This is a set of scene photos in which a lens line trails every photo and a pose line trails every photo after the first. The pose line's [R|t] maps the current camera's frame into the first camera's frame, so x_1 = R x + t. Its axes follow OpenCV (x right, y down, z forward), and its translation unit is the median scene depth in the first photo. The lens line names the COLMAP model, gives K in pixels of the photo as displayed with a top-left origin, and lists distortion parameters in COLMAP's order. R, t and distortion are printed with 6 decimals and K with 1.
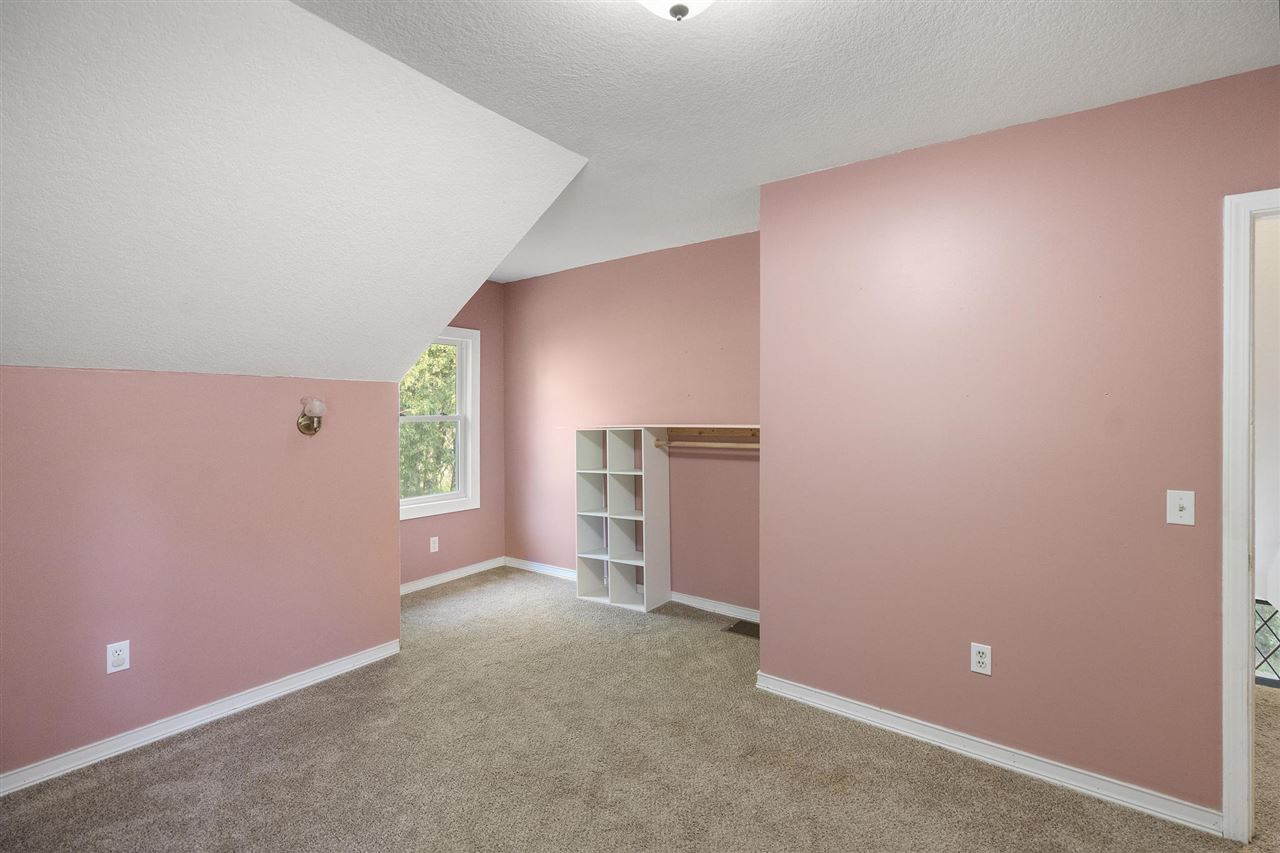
lens RADIAL K [[568.2, 0, 640.6], [0, 568.2, 421.2], [0, 0, 1]] dist [0.001531, 0.000525]
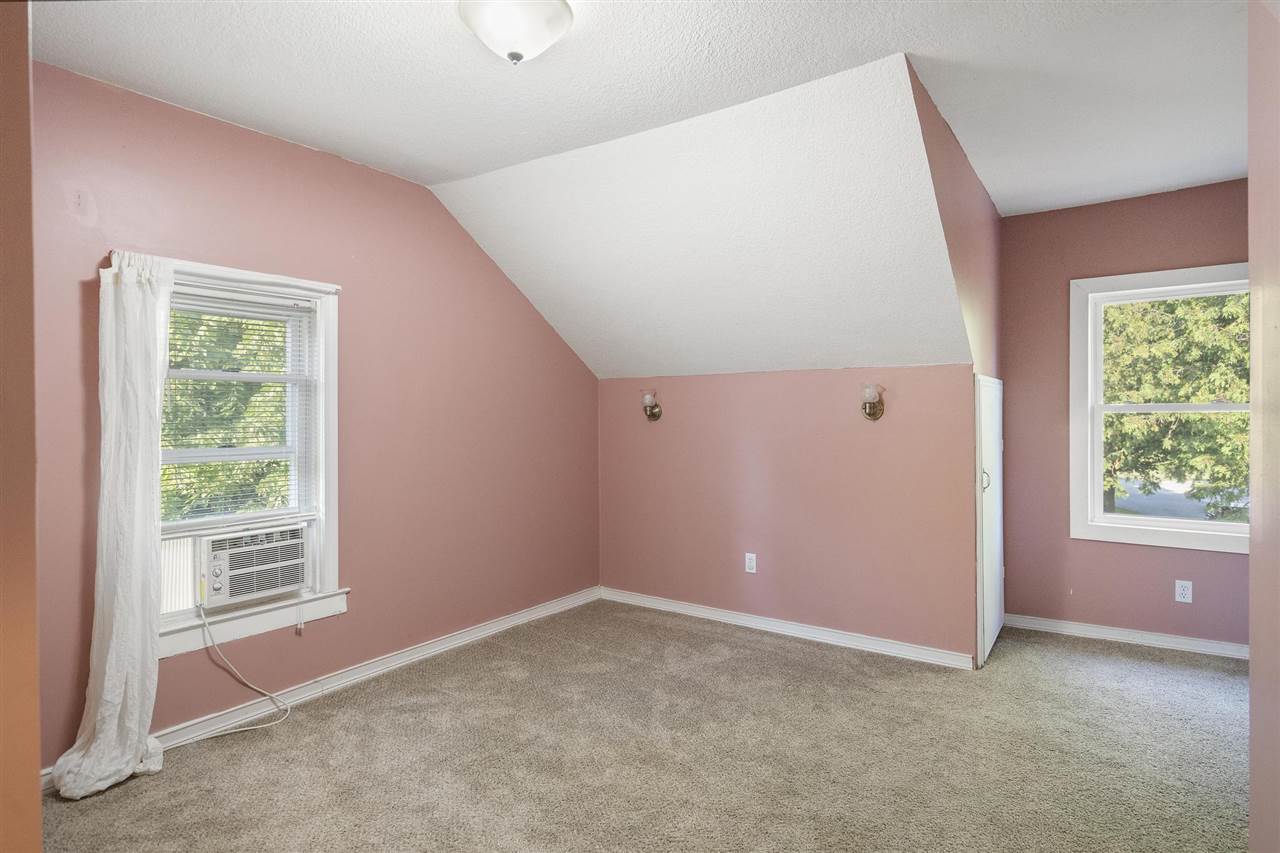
lens RADIAL K [[653.8, 0, 640.0], [0, 653.8, 426.5], [0, 0, 1]] dist [0.002511, 0.000897]
pose [[0.024226, 0.015028, -0.999594, 0.671248], [-0.005695, 0.999873, 0.014895, 0.020784], [0.999690, 0.005331, 0.024309, 0.546896]]
